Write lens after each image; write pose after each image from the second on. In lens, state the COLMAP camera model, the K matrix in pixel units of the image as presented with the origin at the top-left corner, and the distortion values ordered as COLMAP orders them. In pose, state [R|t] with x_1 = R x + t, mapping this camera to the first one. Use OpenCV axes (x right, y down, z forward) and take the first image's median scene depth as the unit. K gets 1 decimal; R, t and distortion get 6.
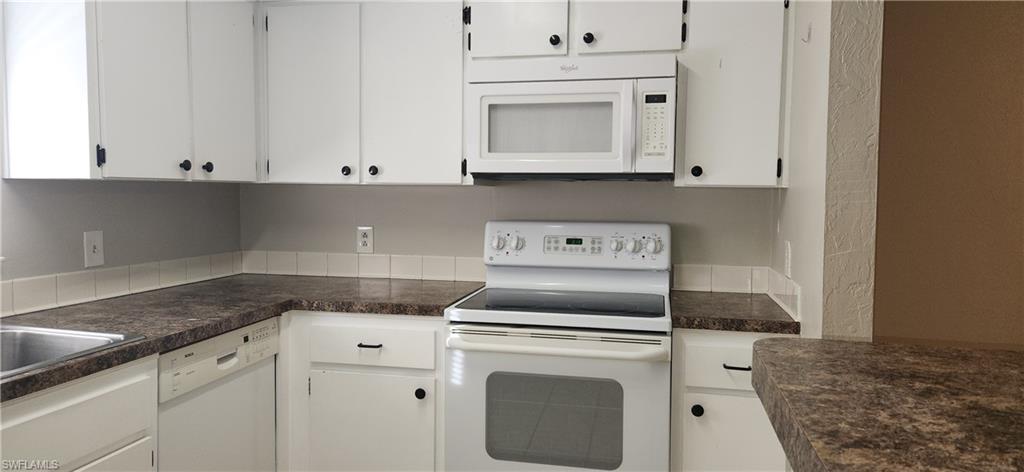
lens RADIAL K [[681.5, 0, 508.8], [0, 681.5, 222.6], [0, 0, 1]] dist [0.097337, -0.097826]
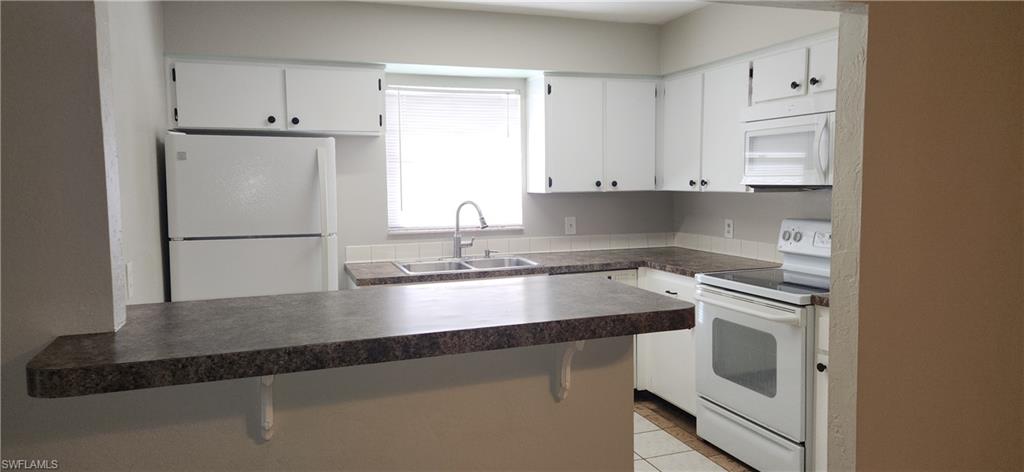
lens RADIAL K [[681.5, 0, 508.8], [0, 681.5, 222.6], [0, 0, 1]] dist [0.097337, -0.097826]
pose [[0.537549, 0.040191, -0.842274, 0.968267], [-0.019773, 0.999190, 0.035059, -0.036849], [0.843001, -0.002192, 0.537908, -0.205843]]
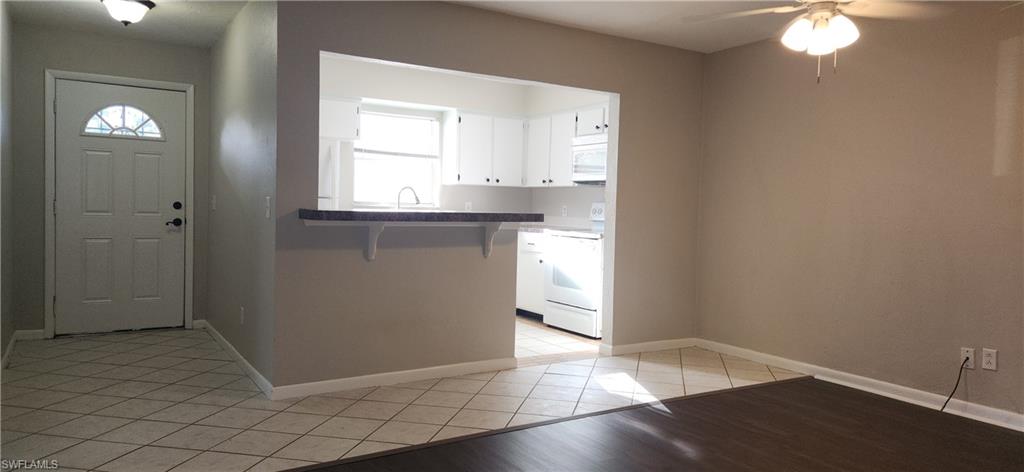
lens RADIAL K [[681.5, 0, 508.8], [0, 681.5, 222.6], [0, 0, 1]] dist [0.097337, -0.097826]
pose [[0.701103, 0.025541, -0.712603, 1.714039], [-0.049526, 0.998689, -0.012932, 0.135216], [0.711338, 0.044359, 0.701448, -1.010379]]
